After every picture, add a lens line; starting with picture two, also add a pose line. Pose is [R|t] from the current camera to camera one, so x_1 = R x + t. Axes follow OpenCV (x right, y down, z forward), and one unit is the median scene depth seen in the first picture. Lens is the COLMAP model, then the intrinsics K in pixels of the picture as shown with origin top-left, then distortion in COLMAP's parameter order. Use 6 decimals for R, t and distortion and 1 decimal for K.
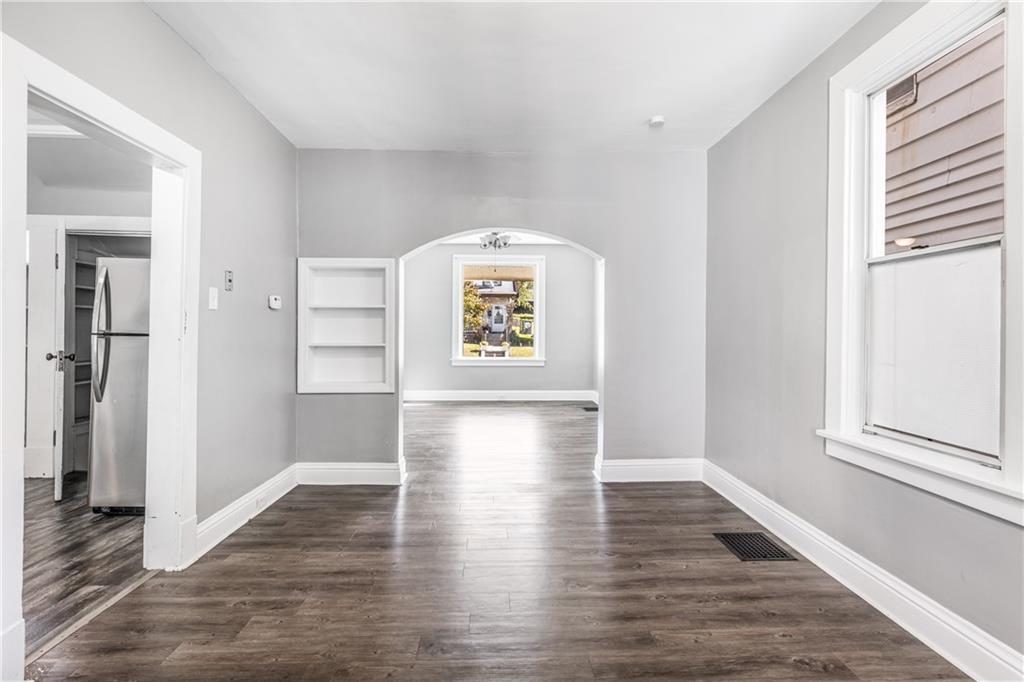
lens RADIAL K [[474.6, 0, 507.2], [0, 474.6, 328.2], [0, 0, 1]] dist [-0.001825, -0.000521]
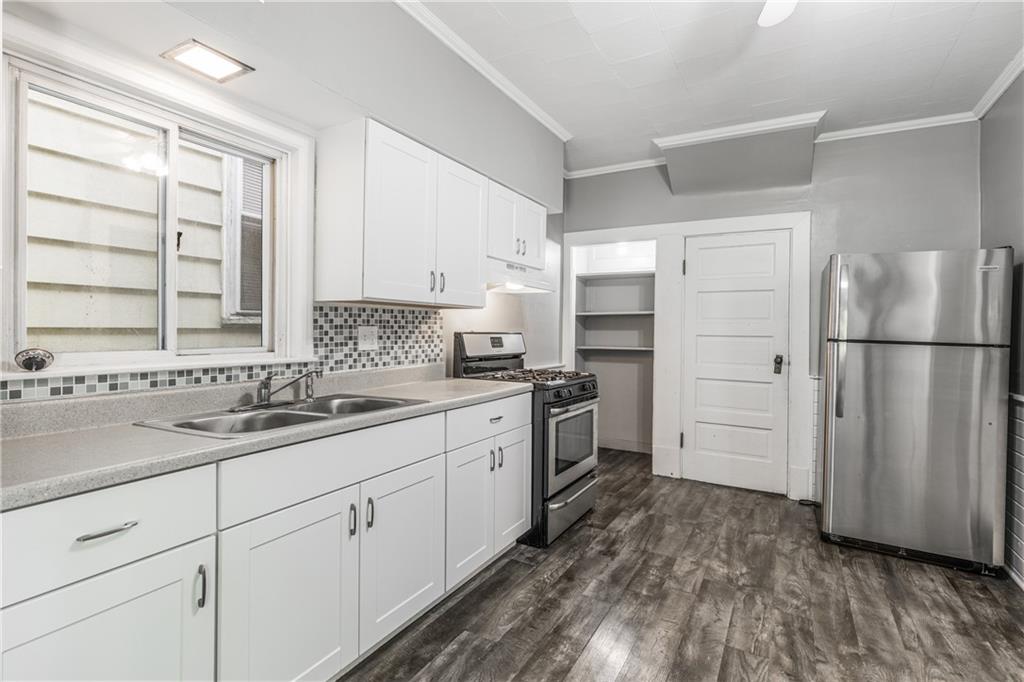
lens RADIAL K [[469.4, 0, 512.4], [0, 469.4, 334.2], [0, 0, 1]] dist [0.001047, -0.000698]
pose [[0.850032, 0.009788, -0.526641, -1.206271], [-0.006926, 0.999949, 0.007406, -0.001721], [0.526686, -0.002648, 0.850056, -0.087027]]
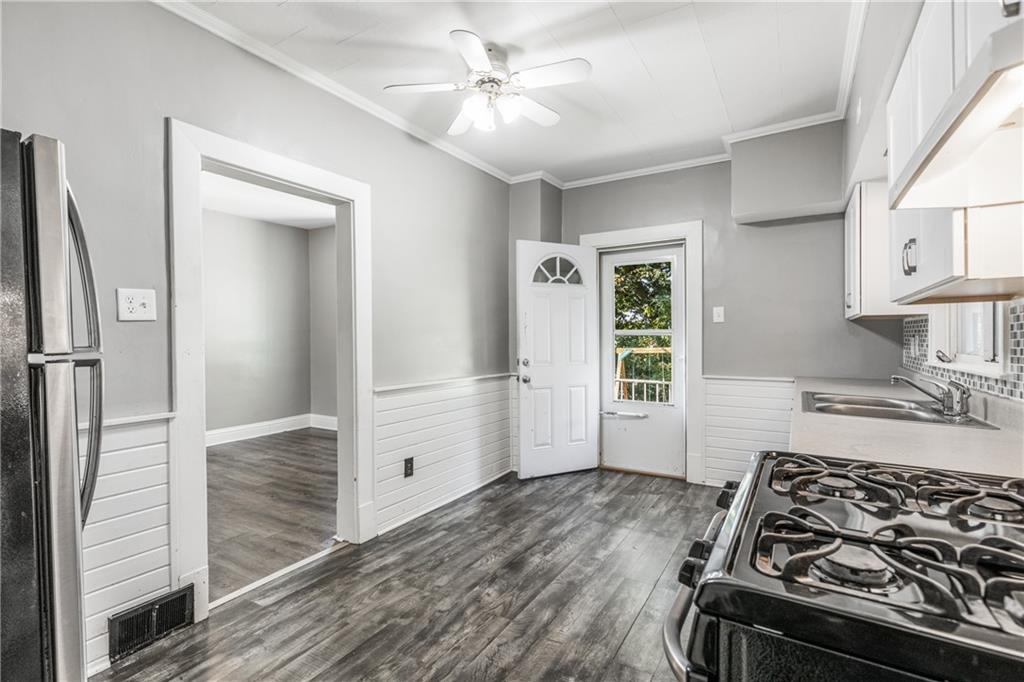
lens RADIAL K [[477.1, 0, 519.8], [0, 477.1, 342.8], [0, 0, 1]] dist [0.001822, -0.000001]
pose [[-0.852225, -0.004494, 0.523157, -1.784912], [-0.000386, 0.999968, 0.007962, 0.000621], [-0.523176, 0.006583, -0.852199, 1.513307]]
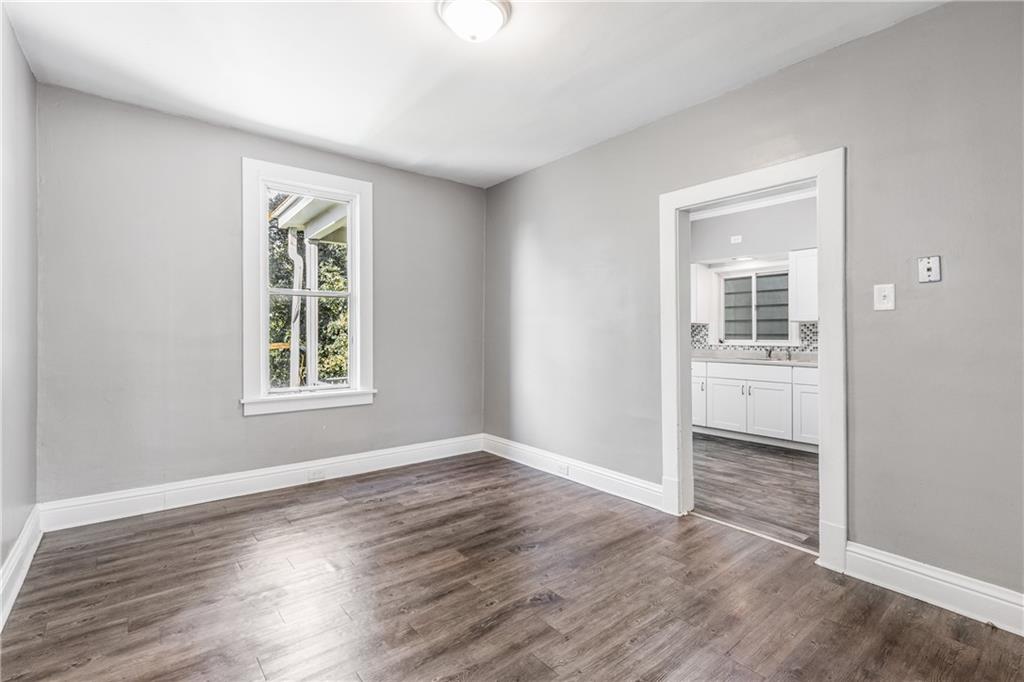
lens RADIAL K [[469.4, 0, 512.4], [0, 469.4, 334.2], [0, 0, 1]] dist [0.001047, -0.000698]
pose [[-0.793403, -0.001779, -0.608695, 0.499298], [-0.000937, 0.999998, -0.001701, 0.006727], [0.608696, -0.000779, -0.793403, 1.475141]]
